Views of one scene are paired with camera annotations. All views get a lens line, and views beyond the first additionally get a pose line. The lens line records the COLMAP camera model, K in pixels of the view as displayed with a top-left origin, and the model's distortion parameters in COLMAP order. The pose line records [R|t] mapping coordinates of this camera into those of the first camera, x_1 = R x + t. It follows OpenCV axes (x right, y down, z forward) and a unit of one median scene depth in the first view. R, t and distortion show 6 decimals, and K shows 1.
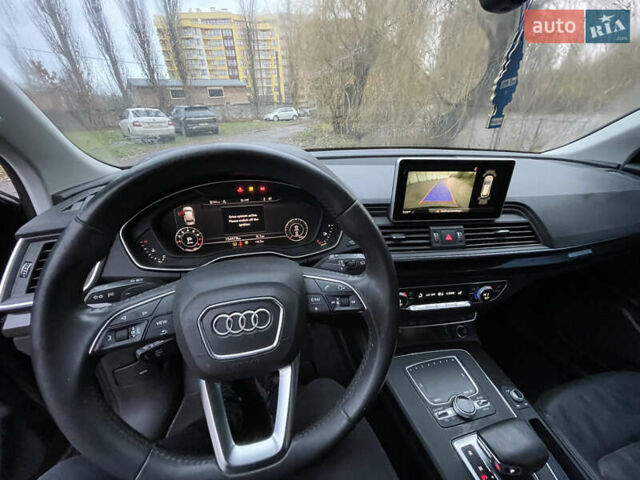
lens RADIAL K [[257.8, 0, 316.7], [0, 257.8, 238.9], [0, 0, 1]] dist [-0.003521, 0.000632]
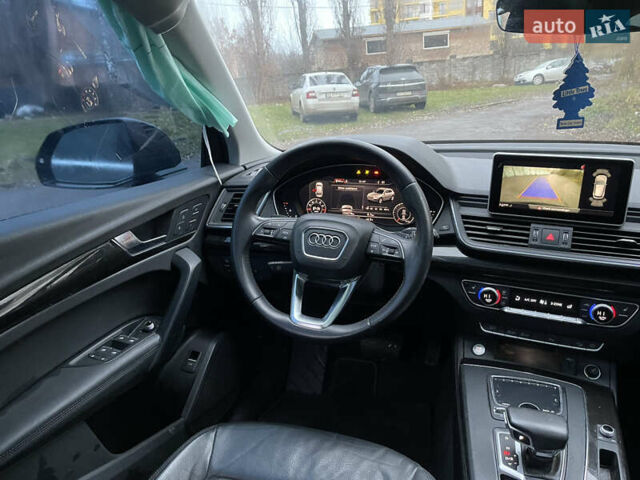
lens RADIAL K [[484.4, 0, 321.8], [0, 484.4, 235.4], [0, 0, 1]] dist [0.061368, -0.073456]
pose [[0.852142, 0.134329, -0.505777, 0.676337], [-0.198979, 0.977072, -0.075742, 0.278714], [0.484006, 0.165182, 0.859333, -0.904286]]
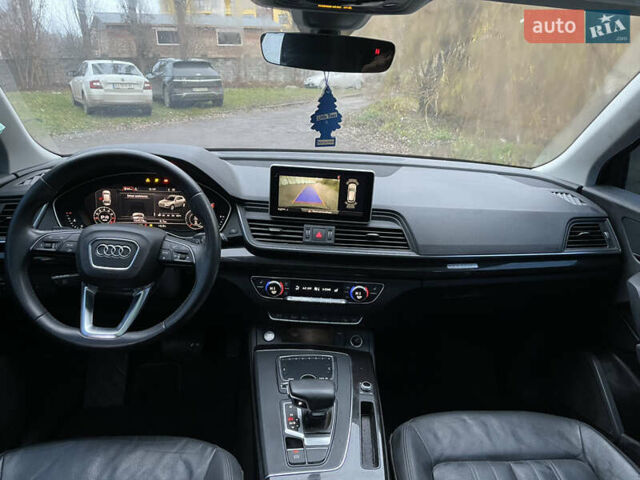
lens RADIAL K [[484.4, 0, 321.7], [0, 484.4, 238.6], [0, 0, 1]] dist [0.061368, -0.073456]
pose [[0.986665, 0.085263, -0.138644, 0.790098], [-0.102490, 0.987190, -0.122274, 0.259954], [0.126443, 0.134853, 0.982765, -1.051027]]
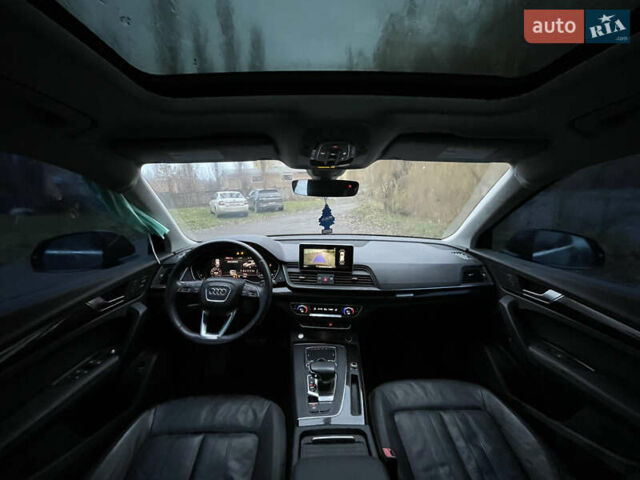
lens RADIAL K [[257.8, 0, 317.3], [0, 257.8, 238.2], [0, 0, 1]] dist [-0.003521, 0.000632]
pose [[0.975570, 0.028477, -0.217838, 0.865324], [-0.086548, 0.961193, -0.261948, 0.219998], [0.201925, 0.274402, 0.940176, -1.063743]]
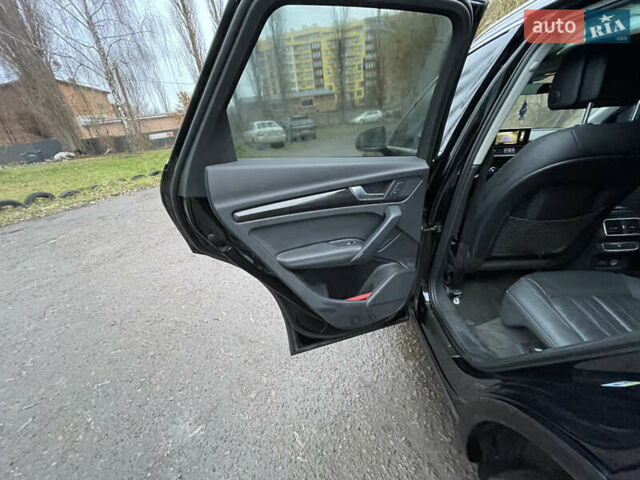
lens RADIAL K [[257.8, 0, 315.8], [0, 257.8, 238.0], [0, 0, 1]] dist [-0.003521, 0.000632]
pose [[0.959123, 0.052588, -0.278059, -0.977748], [-0.056313, 0.998398, -0.005419, 1.323489], [0.277329, 0.020856, 0.960549, -3.042860]]
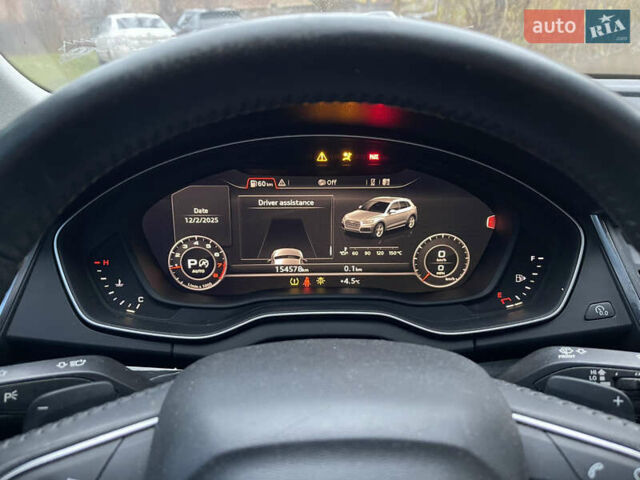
lens RADIAL K [[484.4, 0, 320.5], [0, 484.4, 241.2], [0, 0, 1]] dist [0.061368, -0.073456]
pose [[0.978189, 0.079387, -0.191949, -0.122112], [-0.085970, 0.995953, -0.026200, -0.029730], [0.189092, 0.042130, 0.981055, 0.205395]]
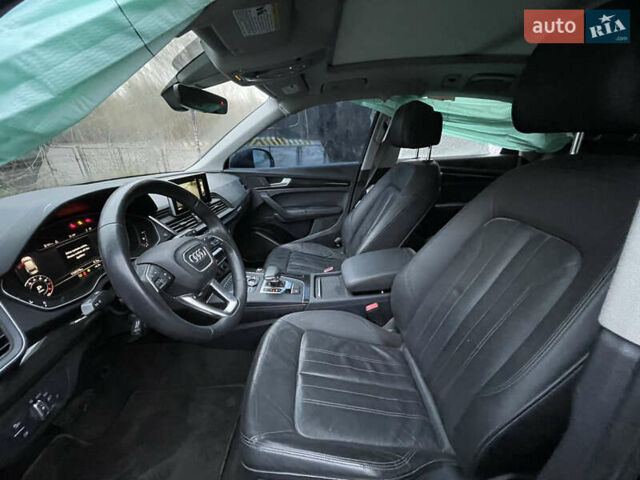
lens RADIAL K [[257.8, 0, 321.6], [0, 257.8, 235.6], [0, 0, 1]] dist [-0.003521, 0.000632]
pose [[0.228037, -0.350381, 0.908423, -1.006233], [0.451459, 0.864698, 0.220188, 0.094788], [-0.862661, 0.359905, 0.355365, -0.352786]]
